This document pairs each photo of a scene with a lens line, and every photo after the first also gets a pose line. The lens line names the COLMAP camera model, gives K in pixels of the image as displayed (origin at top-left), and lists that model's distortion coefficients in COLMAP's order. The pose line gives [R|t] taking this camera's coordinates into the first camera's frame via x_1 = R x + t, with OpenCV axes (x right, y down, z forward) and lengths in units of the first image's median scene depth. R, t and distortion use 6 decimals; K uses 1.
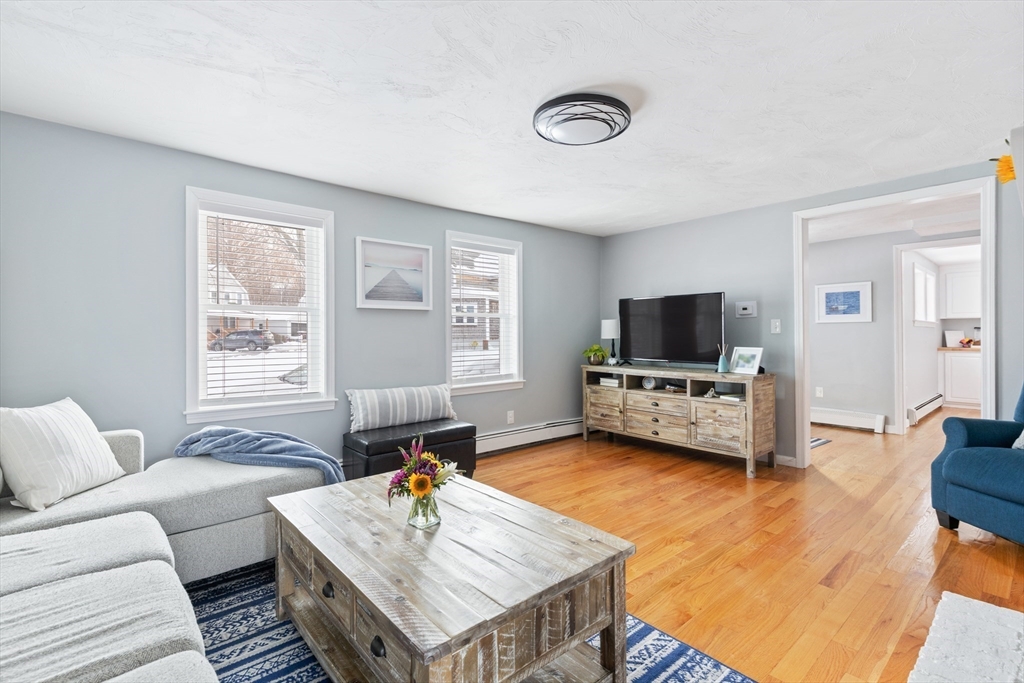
lens RADIAL K [[471.3, 0, 512.0], [0, 471.3, 335.5], [0, 0, 1]] dist [0.015044, -0.000030]
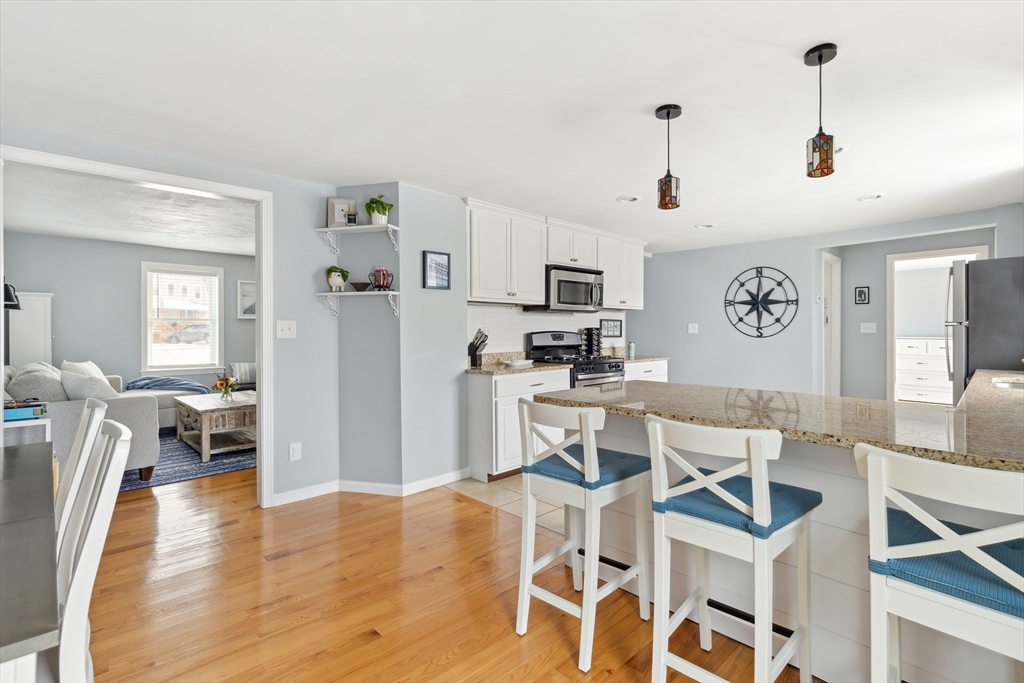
lens RADIAL K [[471.3, 0, 506.7], [0, 471.3, 325.9], [0, 0, 1]] dist [0.015044, -0.000030]
pose [[0.998570, 0.002833, 0.053376, 0.646091], [-0.002488, 0.999976, -0.006528, -0.020958], [-0.053393, 0.006386, 0.998553, -0.941769]]
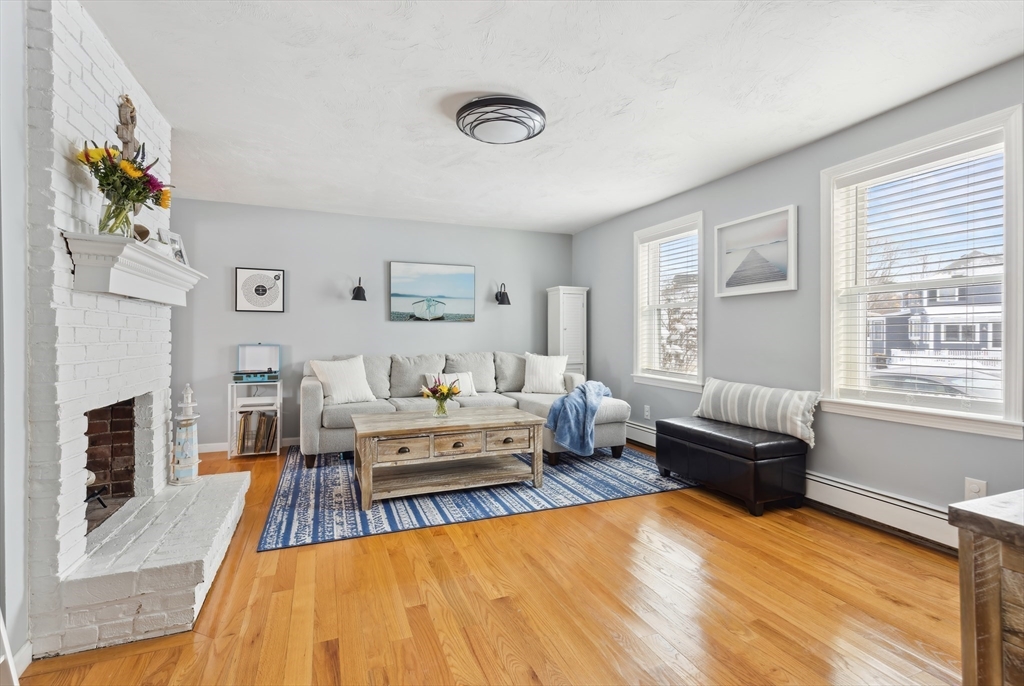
lens RADIAL K [[471.3, 0, 509.6], [0, 471.3, 337.5], [0, 0, 1]] dist [0.015044, -0.000030]
pose [[-0.324281, 0.008027, -0.945927, 0.786679], [-0.005269, 0.999933, 0.010291, 0.019102], [0.945946, 0.008321, -0.324217, 0.930754]]
